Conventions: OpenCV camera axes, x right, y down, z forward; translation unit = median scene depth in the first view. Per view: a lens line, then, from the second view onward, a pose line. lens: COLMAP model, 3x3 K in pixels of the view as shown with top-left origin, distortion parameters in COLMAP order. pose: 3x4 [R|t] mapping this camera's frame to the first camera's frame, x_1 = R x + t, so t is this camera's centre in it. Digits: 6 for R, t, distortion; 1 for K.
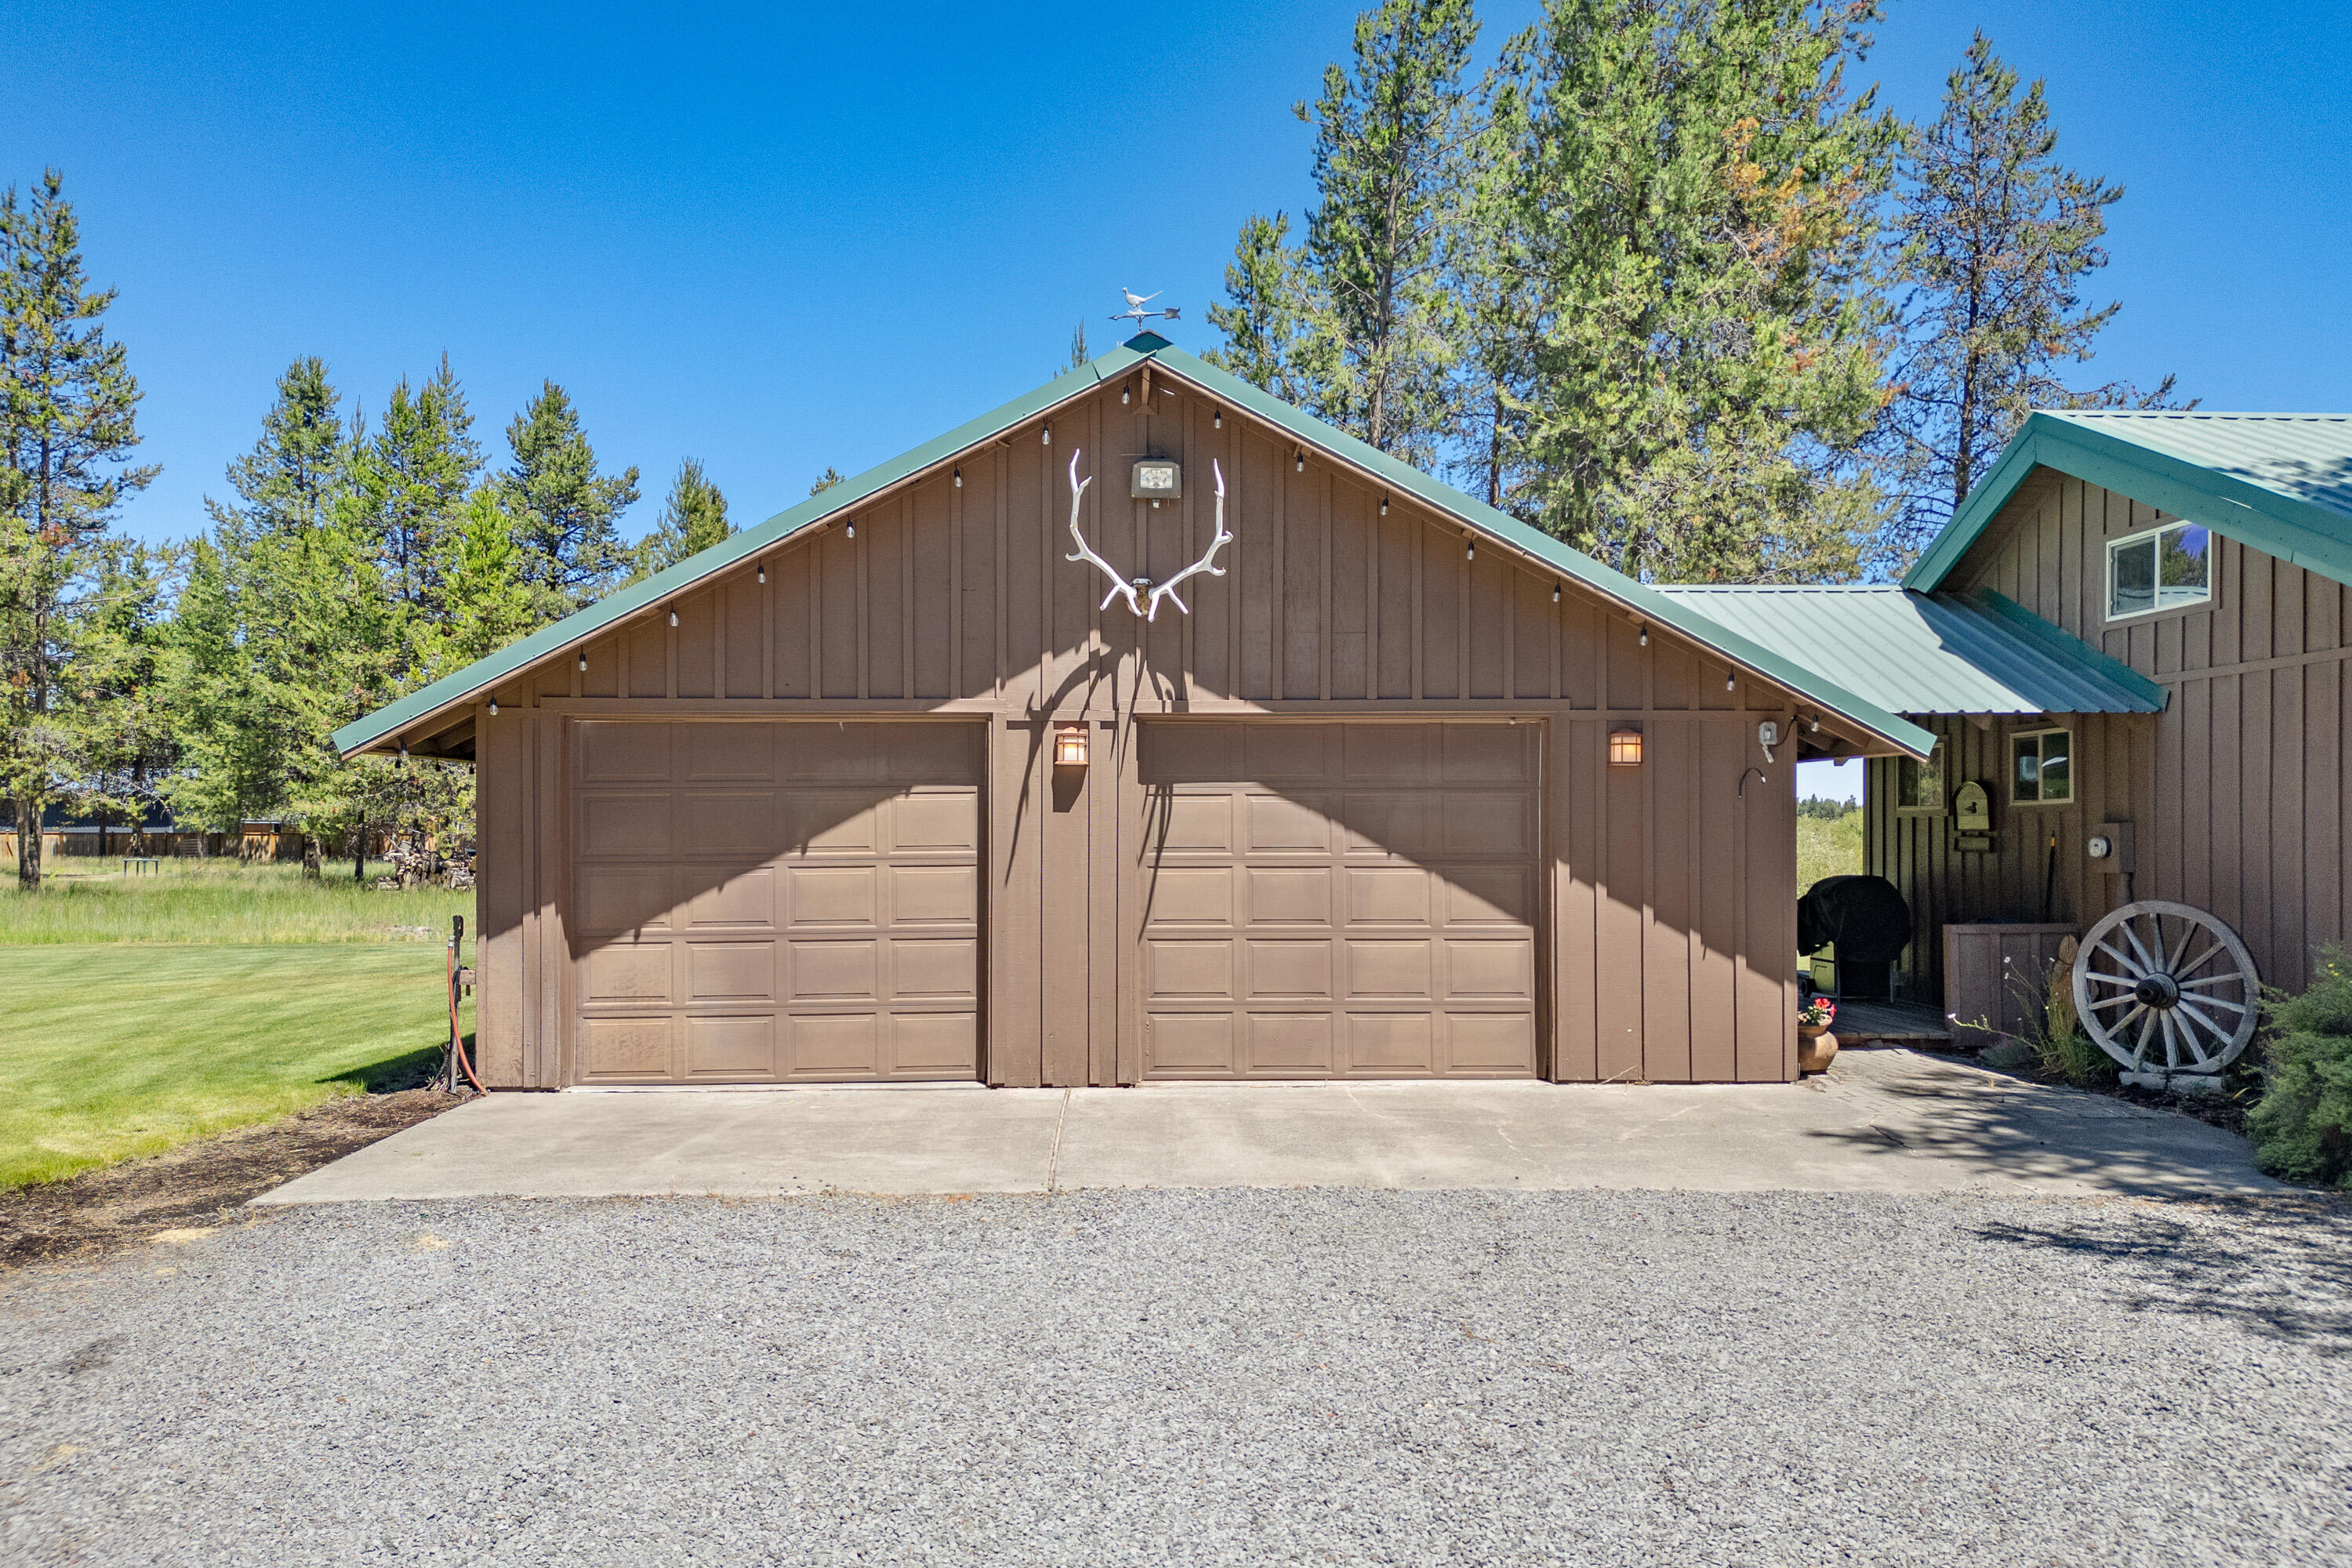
lens RADIAL K [[1668.6, 0, 1170.5], [0, 1668.6, 834.0], [0, 0, 1]] dist [0.130903, -0.138994]
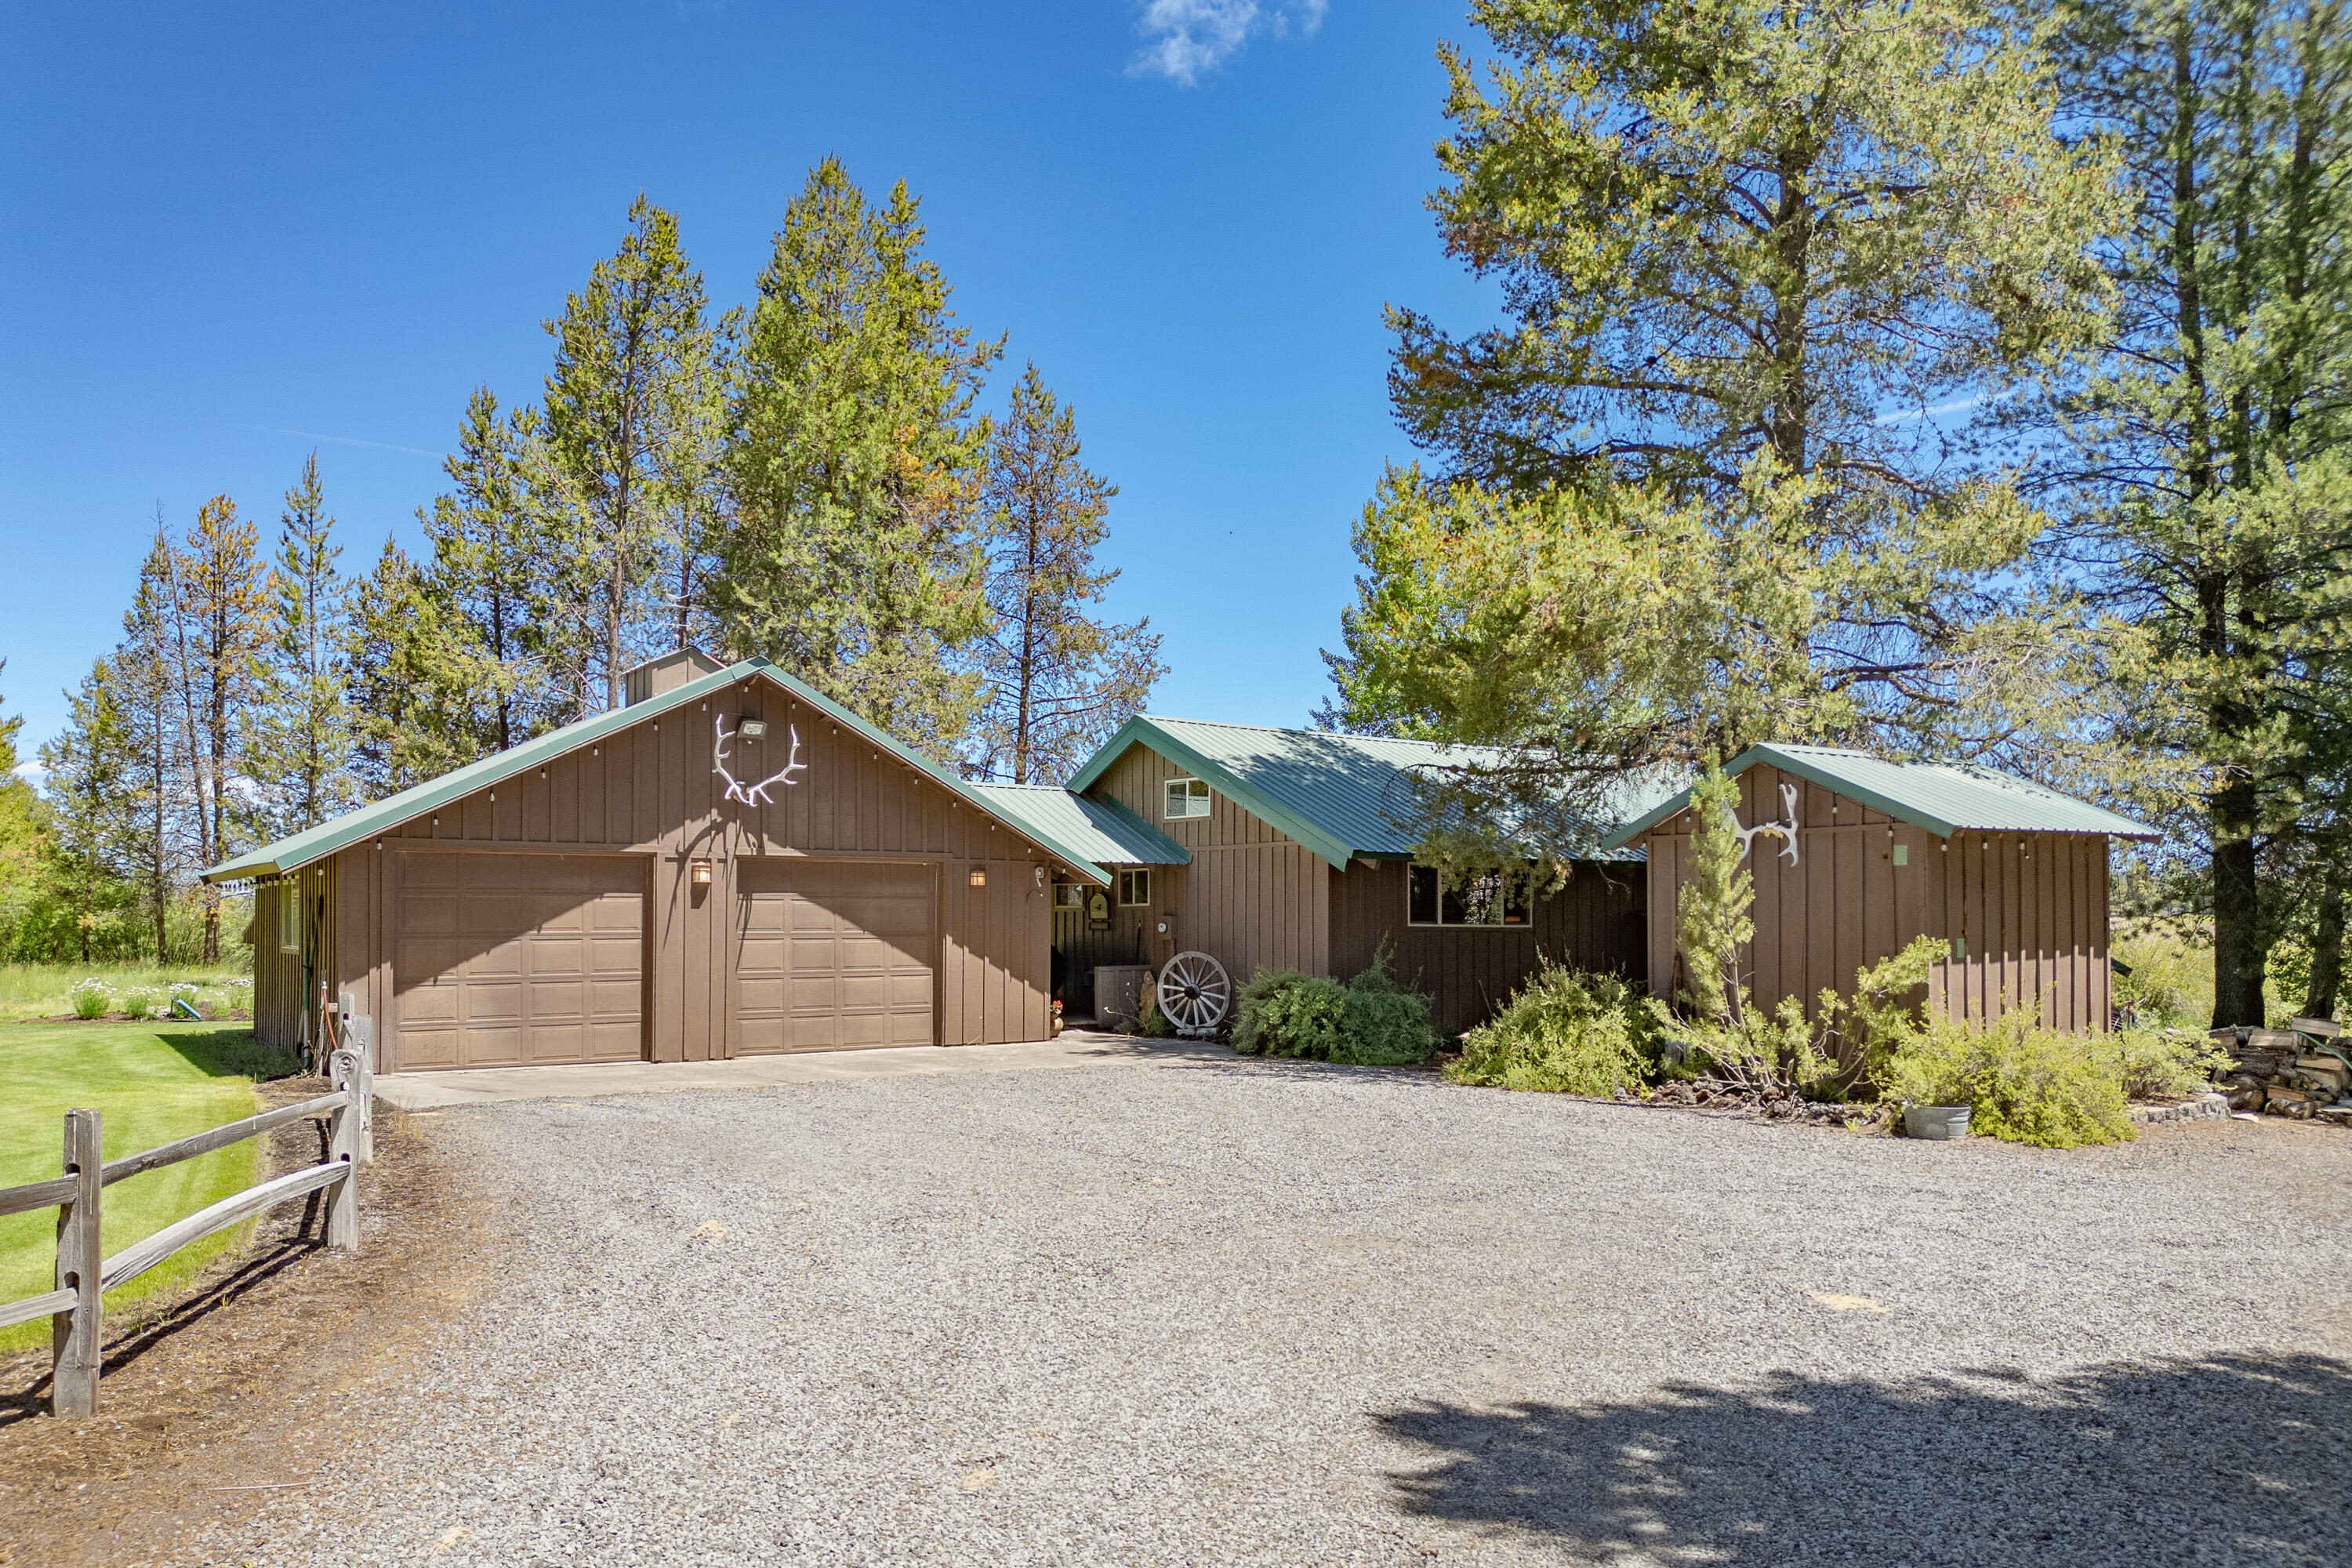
lens RADIAL K [[1619.2, 0, 1187.3], [0, 1619.2, 910.1], [0, 0, 1]] dist [0.080039, -0.123415]
pose [[0.838274, 0.005530, 0.545221, -0.575236], [-0.003444, 0.999982, -0.004847, -0.004514], [-0.545238, 0.002185, 0.838278, -0.758574]]
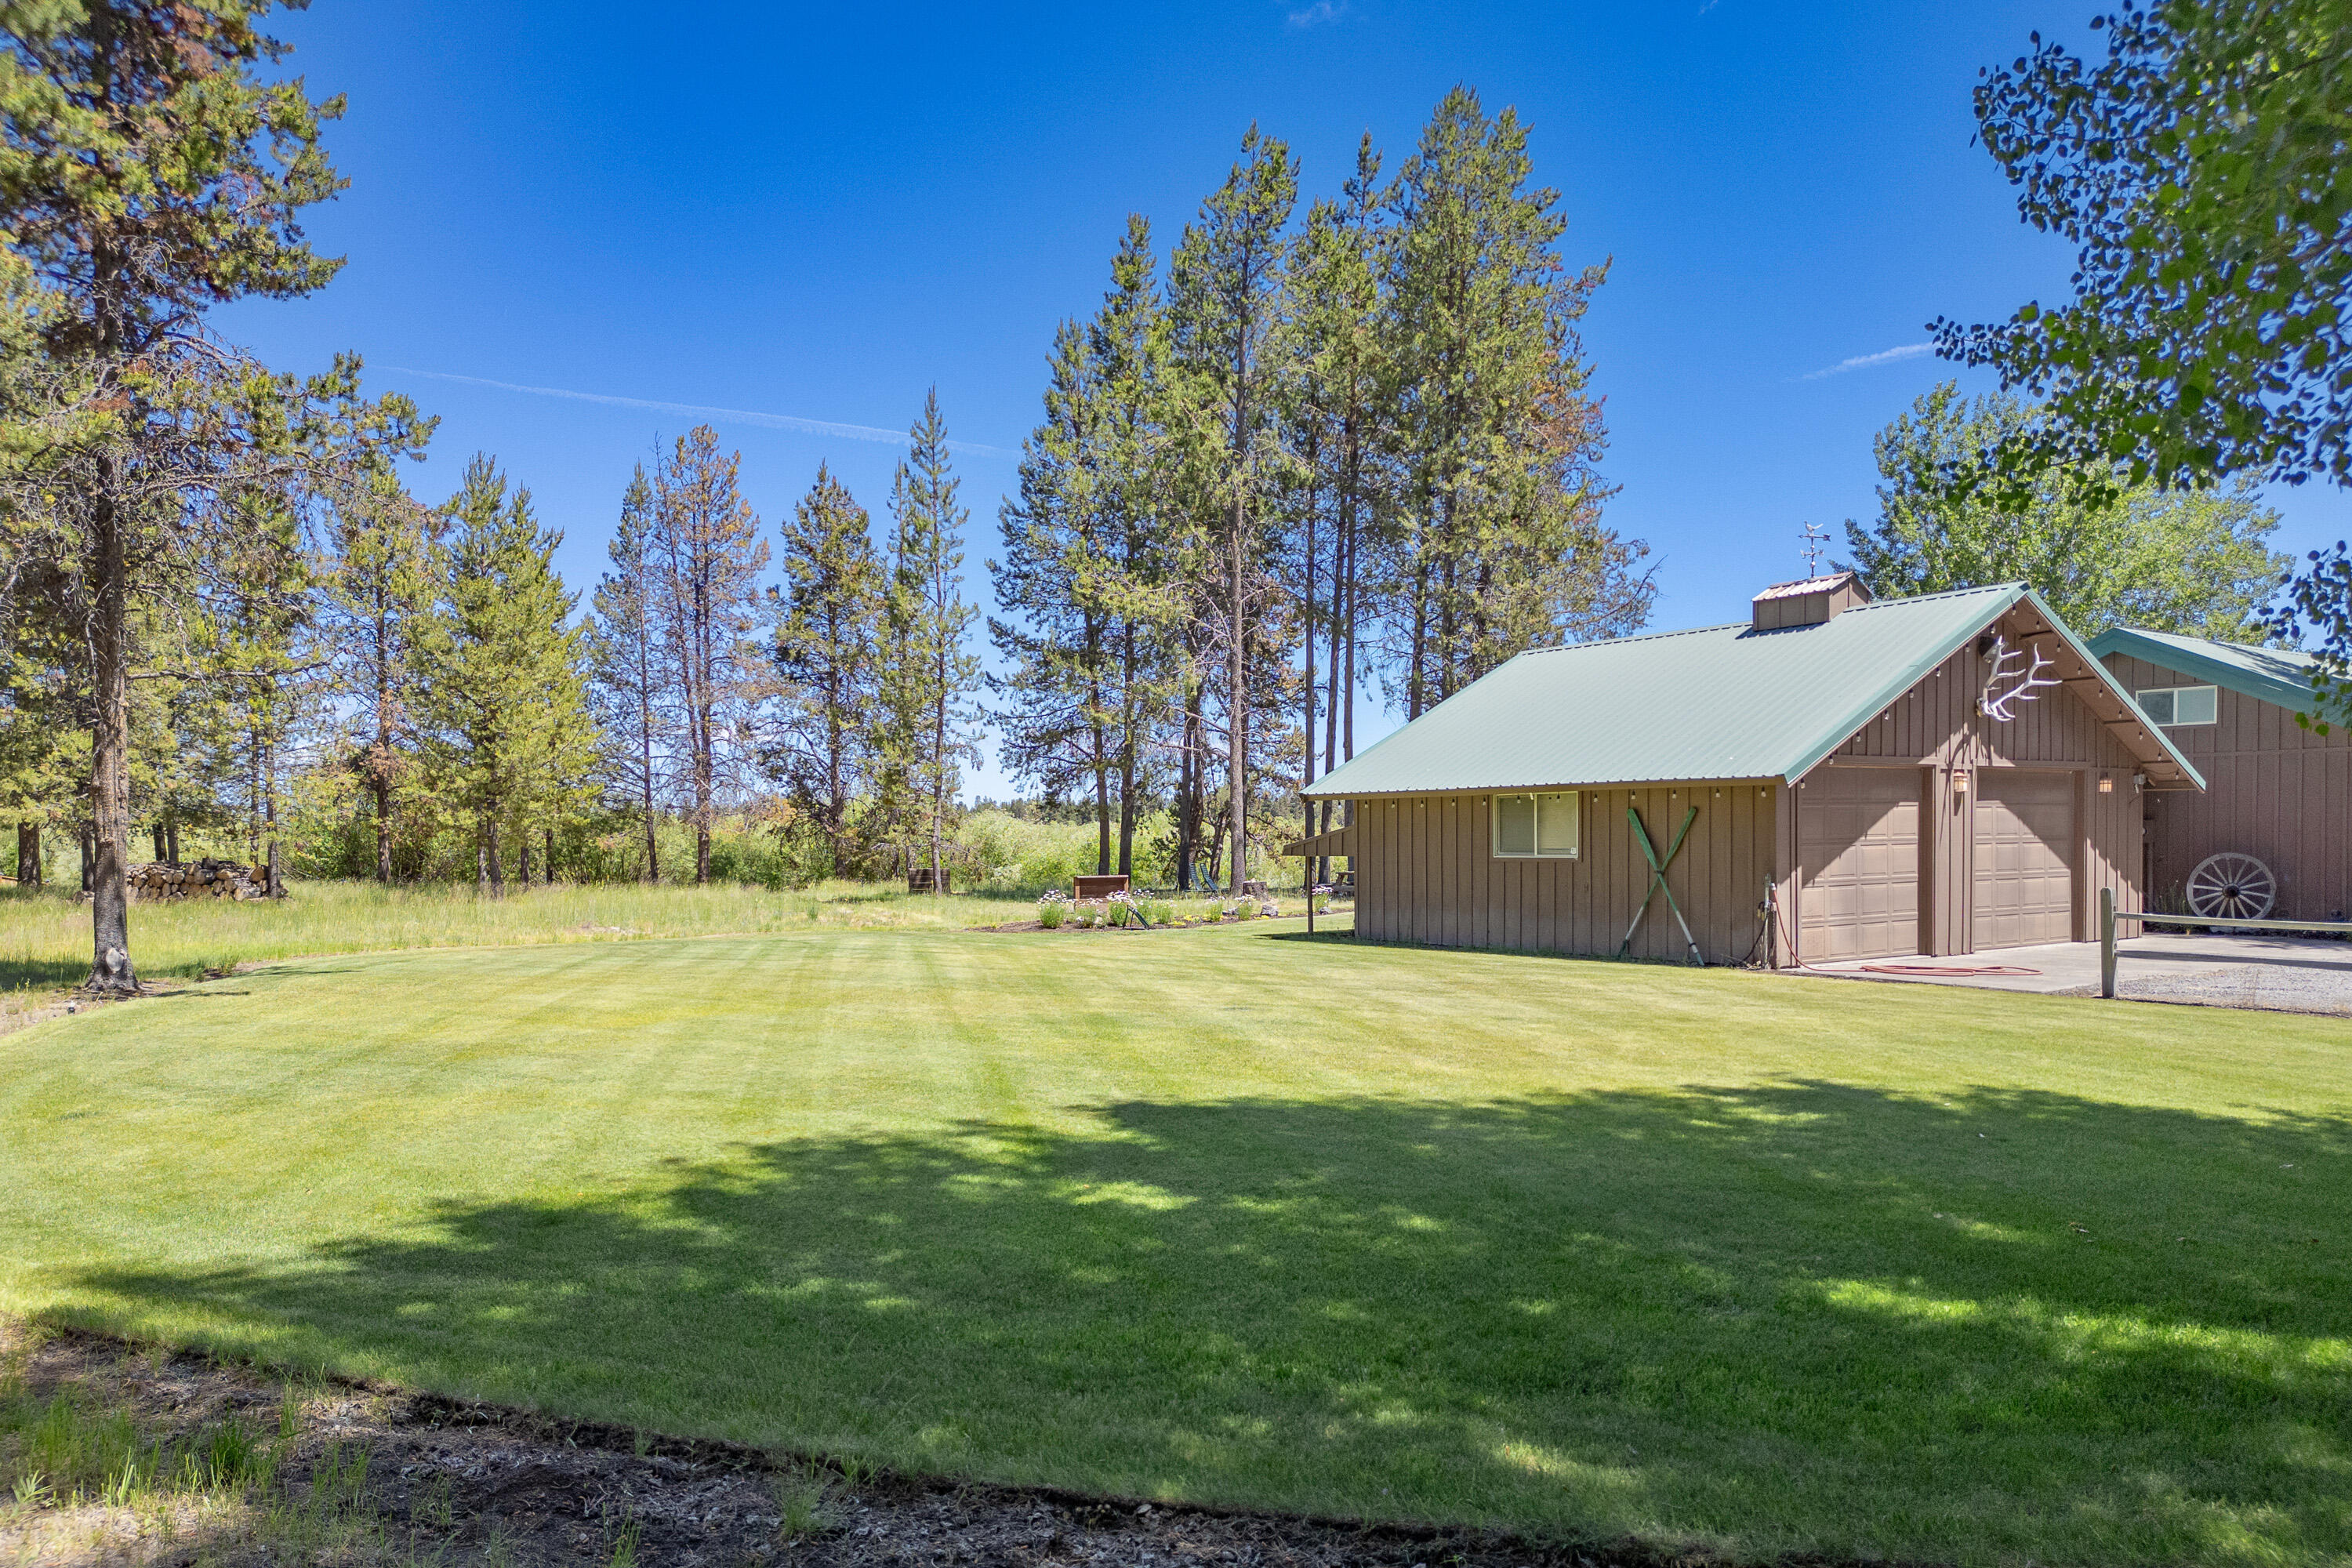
lens RADIAL K [[1654.5, 0, 1174.7], [0, 1654.5, 893.9], [0, 0, 1]] dist [-0.000728, -0.000249]
pose [[0.842272, -0.026271, 0.538413, -1.868260], [0.008662, 0.999342, 0.035210, 0.002341], [-0.538984, -0.024993, 0.841945, -0.139628]]
